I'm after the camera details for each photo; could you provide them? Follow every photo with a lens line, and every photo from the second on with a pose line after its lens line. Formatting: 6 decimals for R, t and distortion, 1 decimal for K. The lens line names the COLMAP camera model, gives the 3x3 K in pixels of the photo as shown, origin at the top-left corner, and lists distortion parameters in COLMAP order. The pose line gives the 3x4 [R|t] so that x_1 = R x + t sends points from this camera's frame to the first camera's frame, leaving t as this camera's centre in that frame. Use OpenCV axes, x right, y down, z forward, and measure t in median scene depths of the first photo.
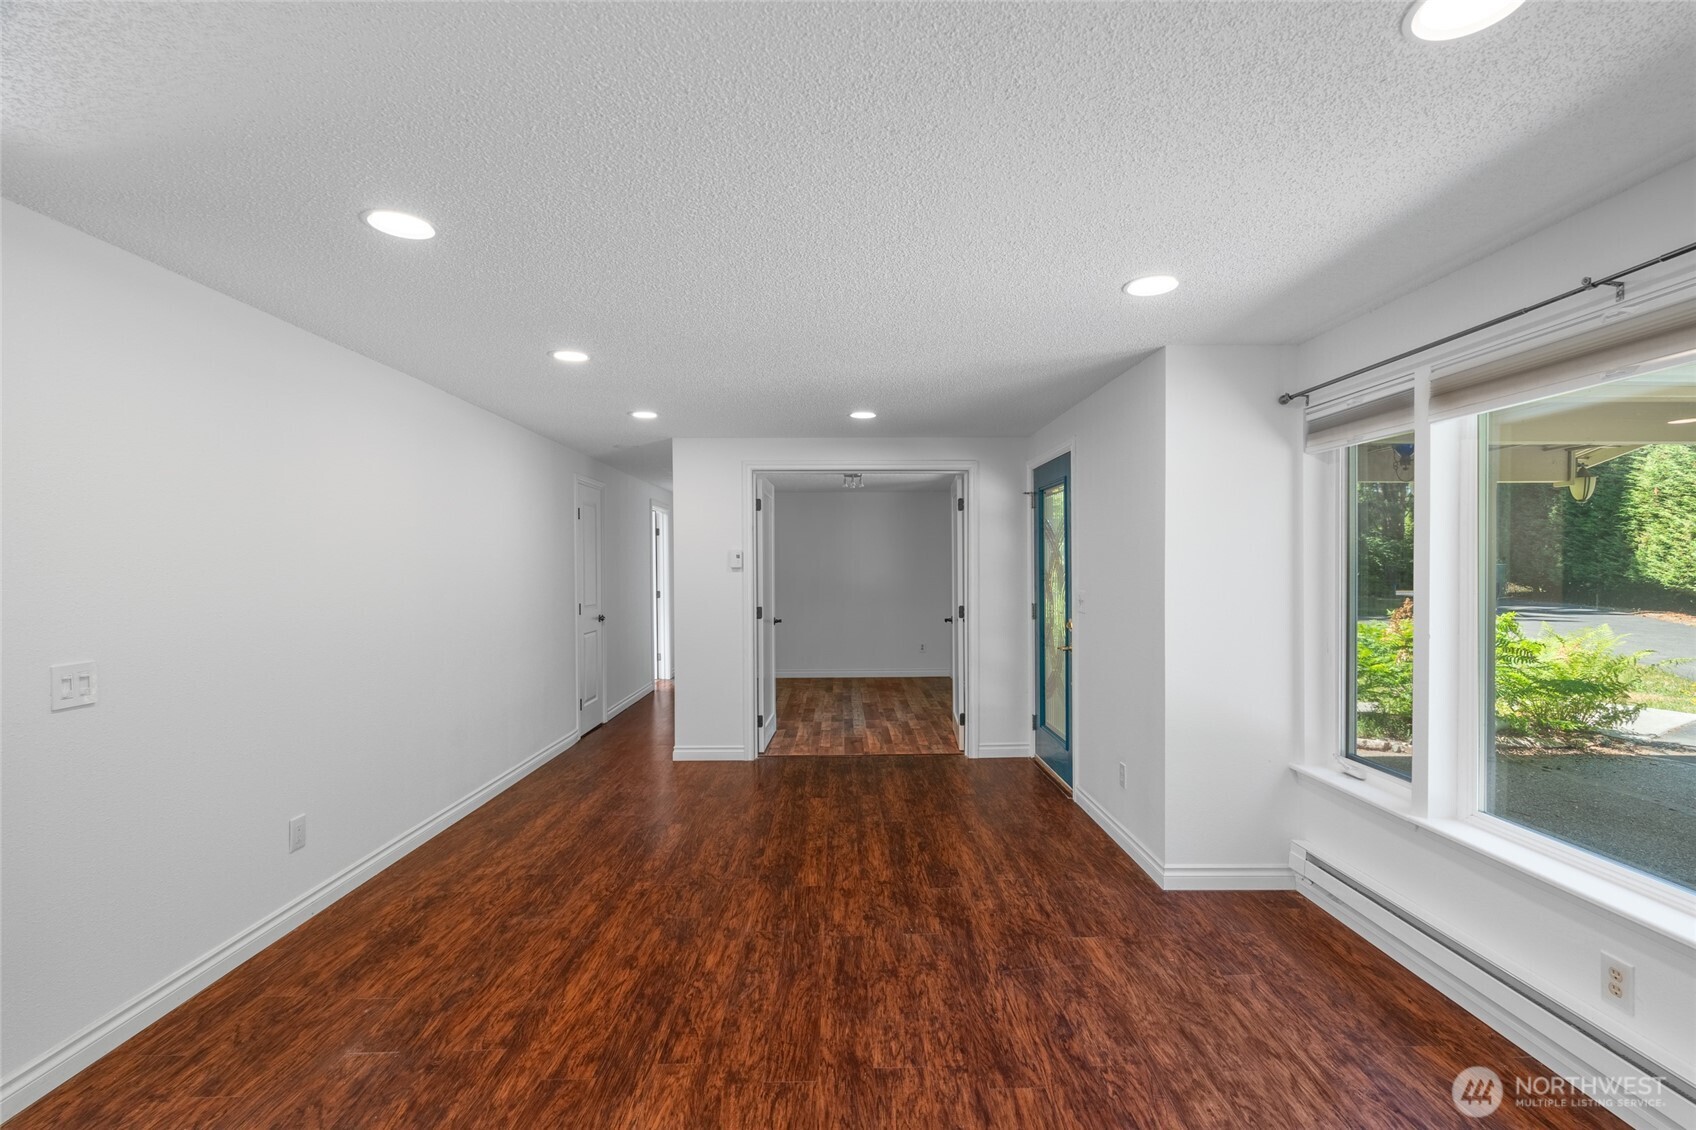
lens RADIAL K [[743.4, 0, 857.1], [0, 743.4, 567.8], [0, 0, 1]] dist [-0.003219, -0.000259]
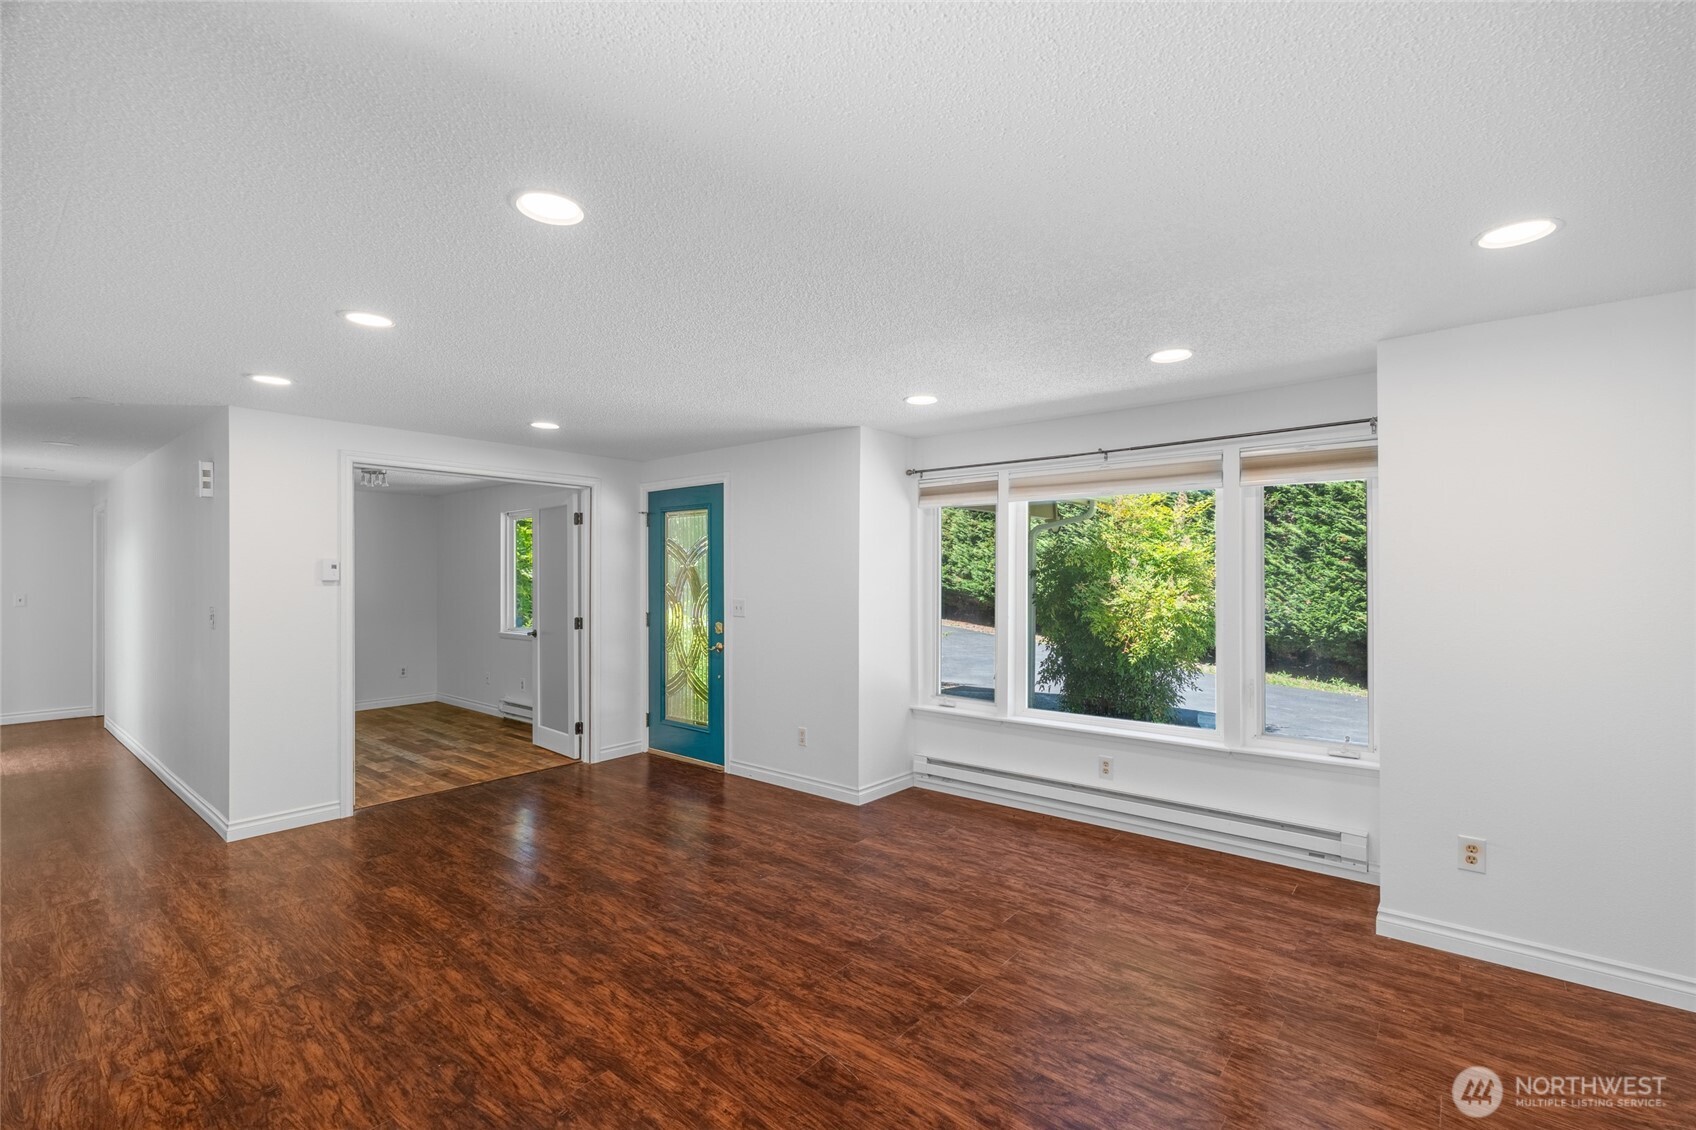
lens RADIAL K [[743.4, 0, 857.1], [0, 743.4, 567.8], [0, 0, 1]] dist [-0.003219, -0.000259]
pose [[0.650796, 0.009905, 0.759188, -0.734892], [0.002242, 0.999885, -0.014968, -0.002247], [-0.759249, 0.011443, 0.650700, 0.072799]]
